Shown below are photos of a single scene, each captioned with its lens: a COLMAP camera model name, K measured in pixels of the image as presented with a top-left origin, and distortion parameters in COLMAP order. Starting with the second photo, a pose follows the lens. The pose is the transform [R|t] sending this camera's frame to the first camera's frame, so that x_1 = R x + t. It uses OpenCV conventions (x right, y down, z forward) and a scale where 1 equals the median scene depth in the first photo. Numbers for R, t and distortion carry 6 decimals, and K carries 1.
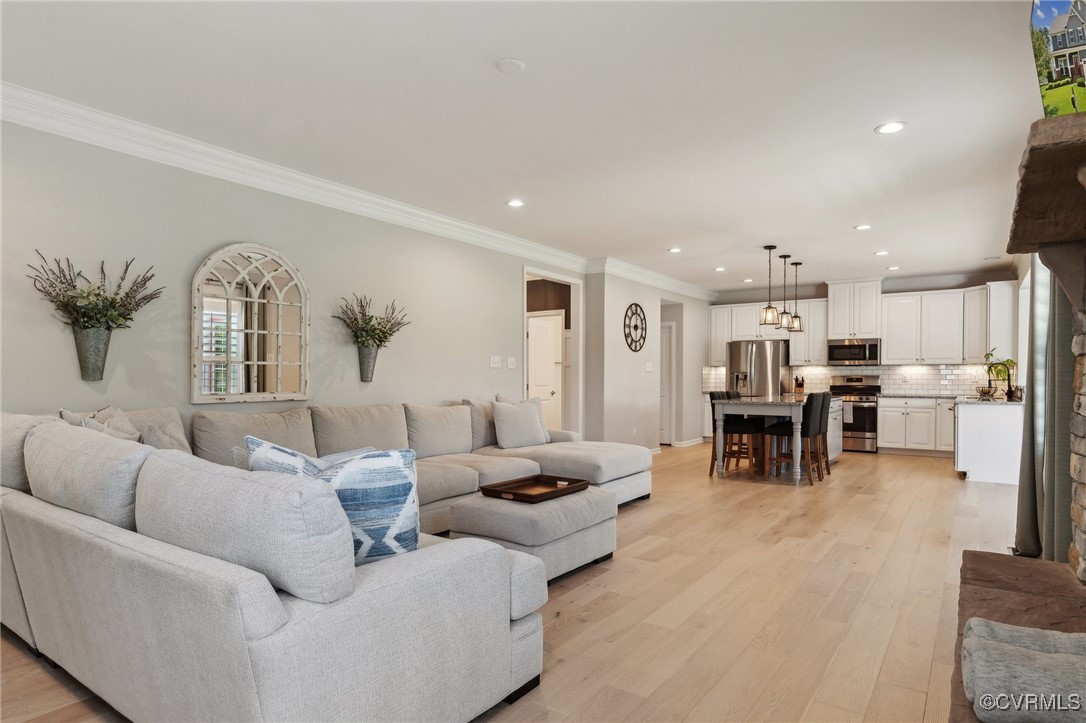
lens RADIAL K [[629.0, 0, 536.0], [0, 629.0, 382.9], [0, 0, 1]] dist [0.002622, 0.001300]
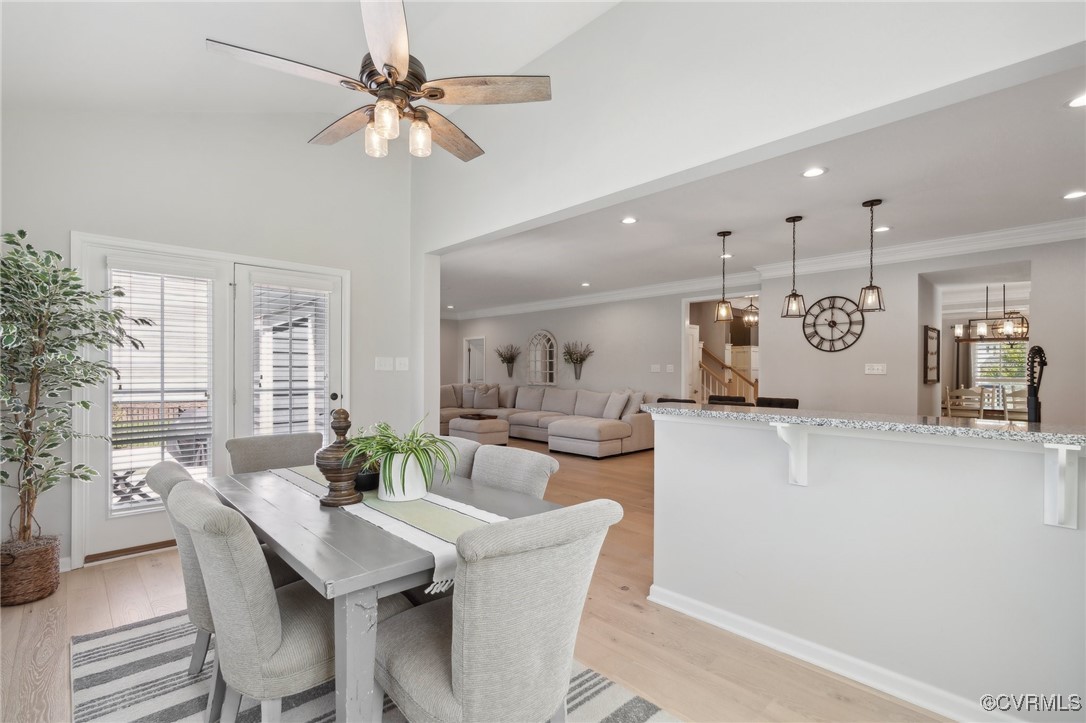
lens RADIAL K [[505.1, 0, 538.7], [0, 505.1, 371.7], [0, 0, 1]] dist [-0.004794, 0.002836]
pose [[-0.211825, -0.001047, -0.977307, 0.886573], [-0.014397, 0.999894, 0.002049, -0.017252], [0.977202, 0.014505, -0.211818, 0.721033]]
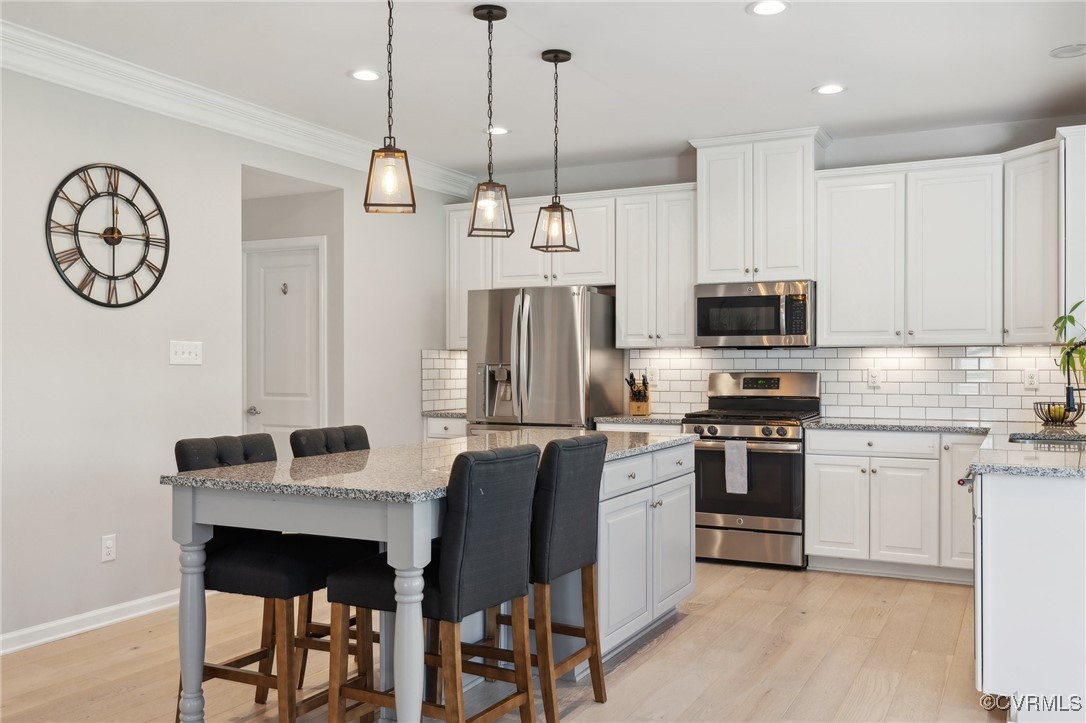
lens RADIAL K [[968.9, 0, 540.6], [0, 968.9, 360.0], [0, 0, 1]] dist [0.008212, -0.002261]
pose [[0.990386, -0.001526, 0.138322, 0.302123], [0.003492, 0.999896, -0.013967, -0.012648], [-0.138286, 0.014316, 0.990289, 0.431589]]
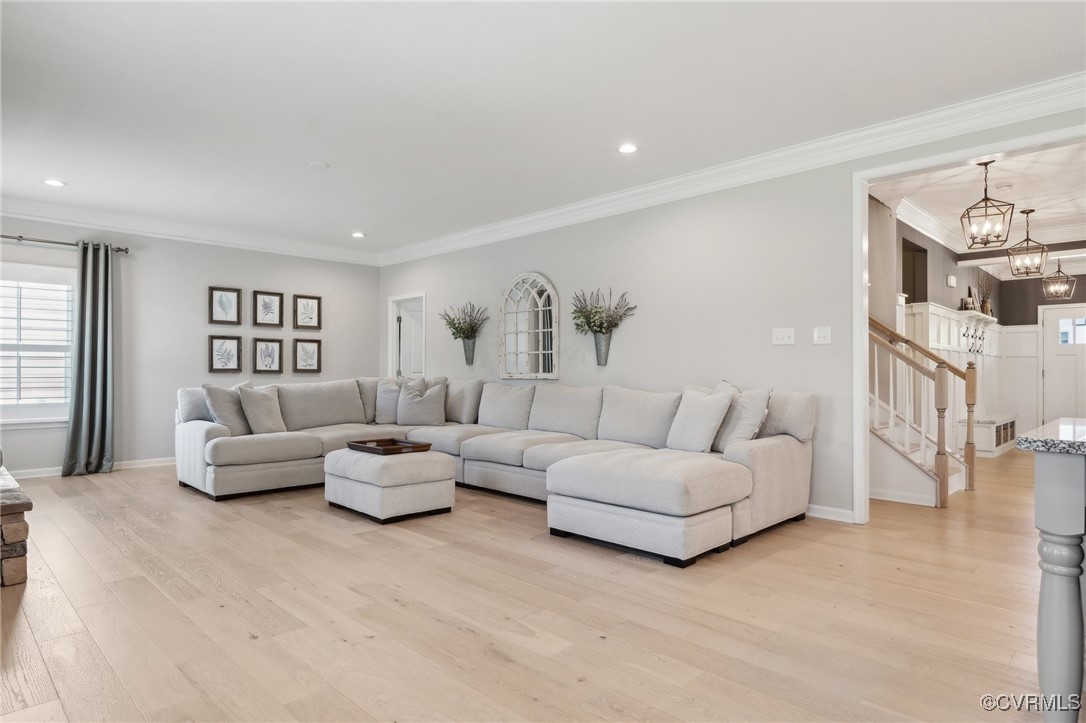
lens RADIAL K [[629.0, 0, 539.7], [0, 629.0, 367.8], [0, 0, 1]] dist [0.002622, 0.001300]
pose [[-0.184970, -0.006810, -0.982721, 0.489855], [-0.010774, 0.999930, -0.004901, 0.005604], [0.982685, 0.009682, -0.185030, 0.634638]]
